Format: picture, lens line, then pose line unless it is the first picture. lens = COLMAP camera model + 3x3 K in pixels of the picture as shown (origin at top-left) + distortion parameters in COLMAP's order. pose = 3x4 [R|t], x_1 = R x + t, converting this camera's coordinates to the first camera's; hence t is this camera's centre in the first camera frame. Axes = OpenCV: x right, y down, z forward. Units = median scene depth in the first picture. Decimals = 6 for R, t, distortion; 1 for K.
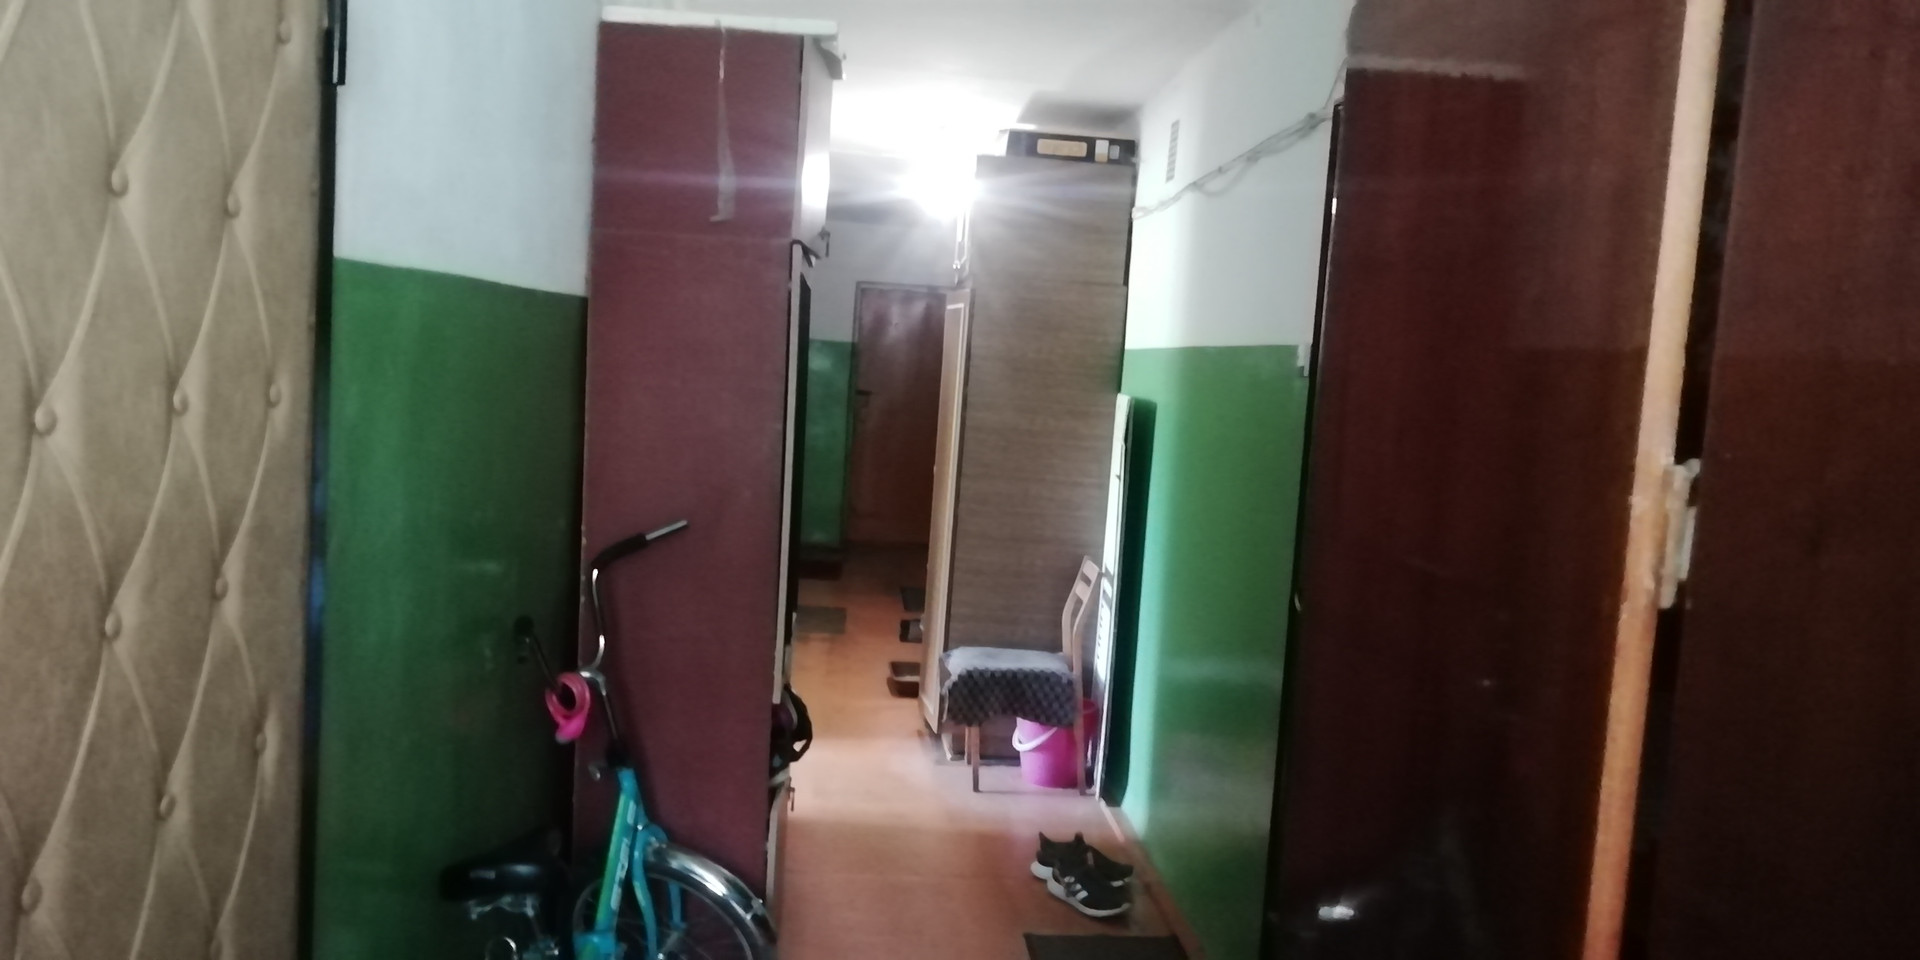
lens RADIAL K [[1367.0, 0, 936.0], [0, 1367.0, 479.7], [0, 0, 1]] dist [0.003328, -0.008544]
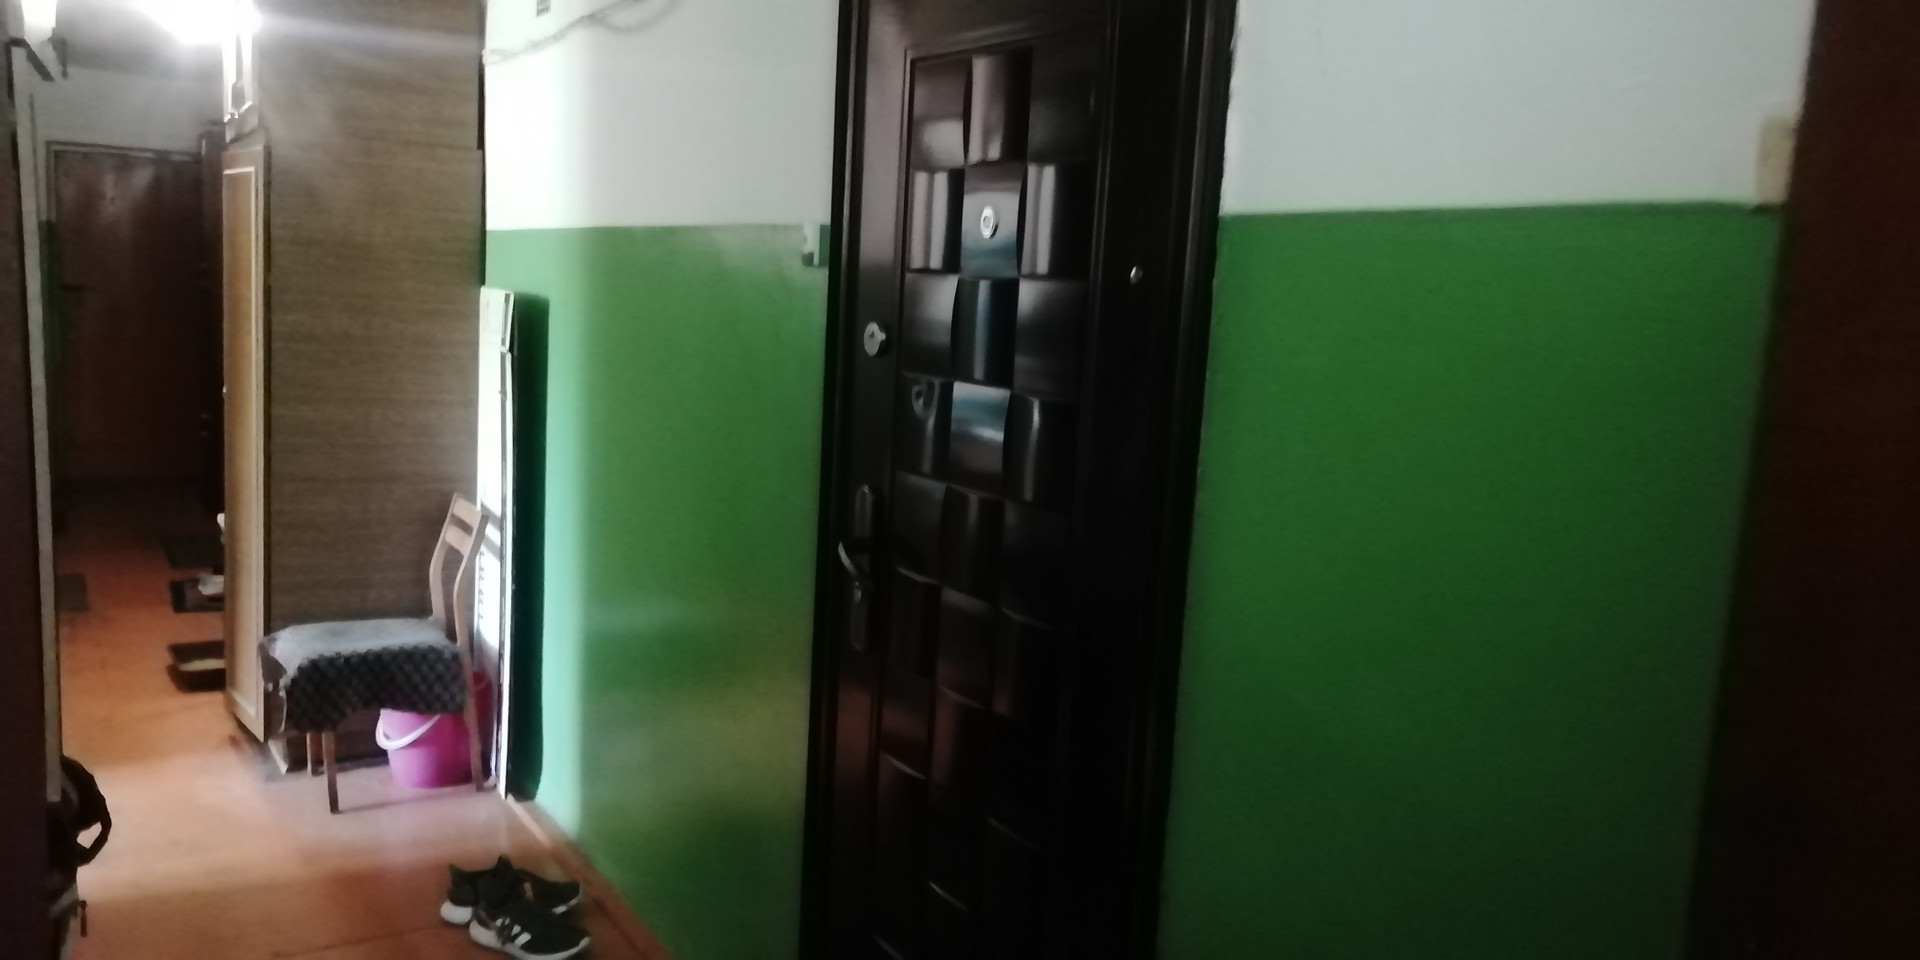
lens RADIAL K [[1367.0, 0, 936.0], [0, 1367.0, 479.7], [0, 0, 1]] dist [0.003328, -0.008544]
pose [[0.866845, -0.083400, 0.491553, -0.040244], [0.042966, 0.994738, 0.093004, -0.014743], [-0.496723, -0.059500, 0.865867, 0.180877]]
